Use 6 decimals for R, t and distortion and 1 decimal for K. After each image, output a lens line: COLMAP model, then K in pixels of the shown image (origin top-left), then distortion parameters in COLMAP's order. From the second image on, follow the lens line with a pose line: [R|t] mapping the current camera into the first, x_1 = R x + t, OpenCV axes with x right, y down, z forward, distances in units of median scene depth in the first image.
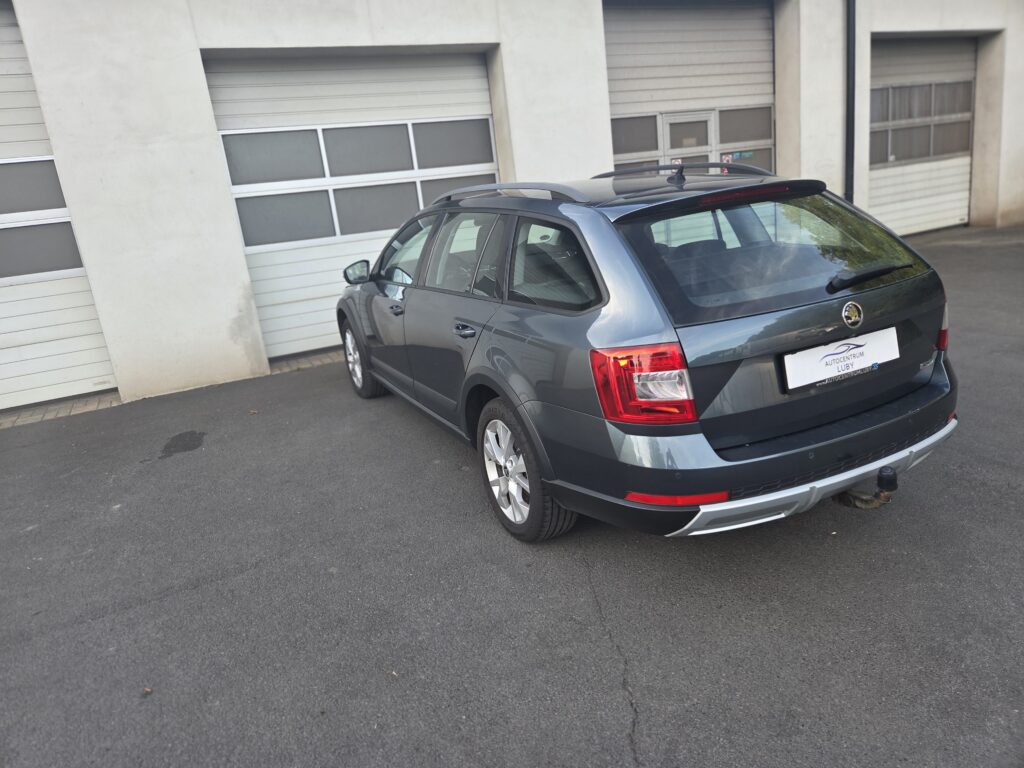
lens RADIAL K [[699.6, 0, 503.6], [0, 699.6, 385.3], [0, 0, 1]] dist [0.049953, -0.047720]
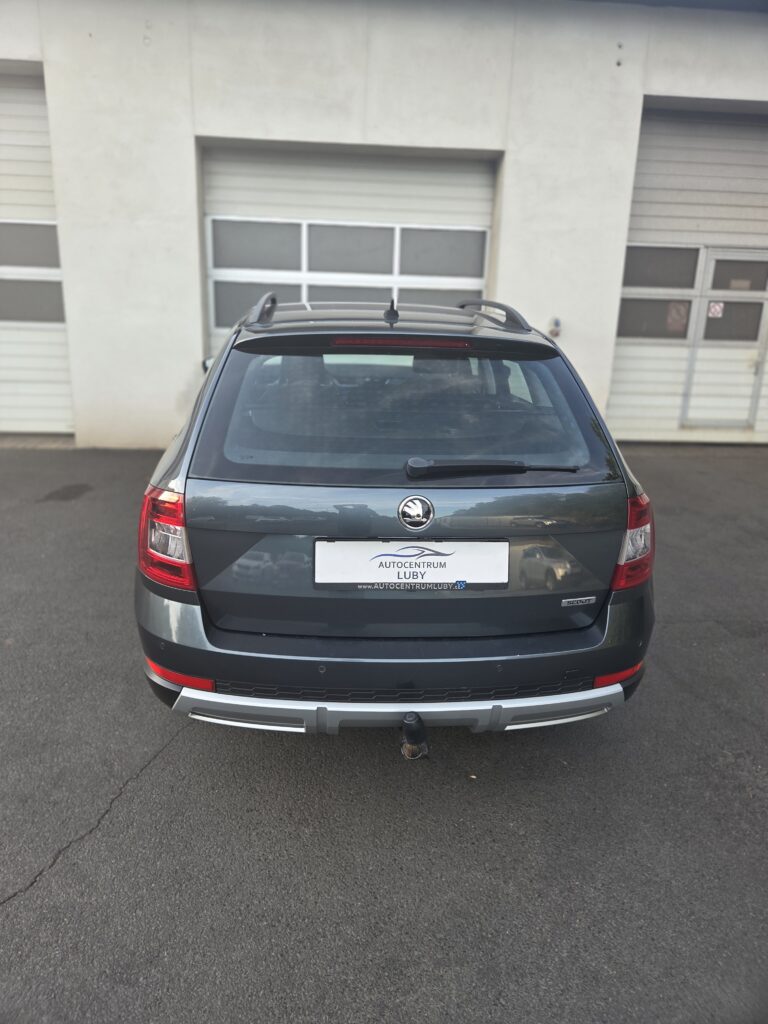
lens RADIAL K [[699.6, 0, 375.4], [0, 699.6, 498.3], [0, 0, 1]] dist [0.049953, -0.047720]
pose [[0.920269, 0.226845, -0.318820, 0.261478], [-0.223884, 0.973509, 0.046429, -0.052879], [0.320906, 0.028652, 0.946678, 0.093657]]
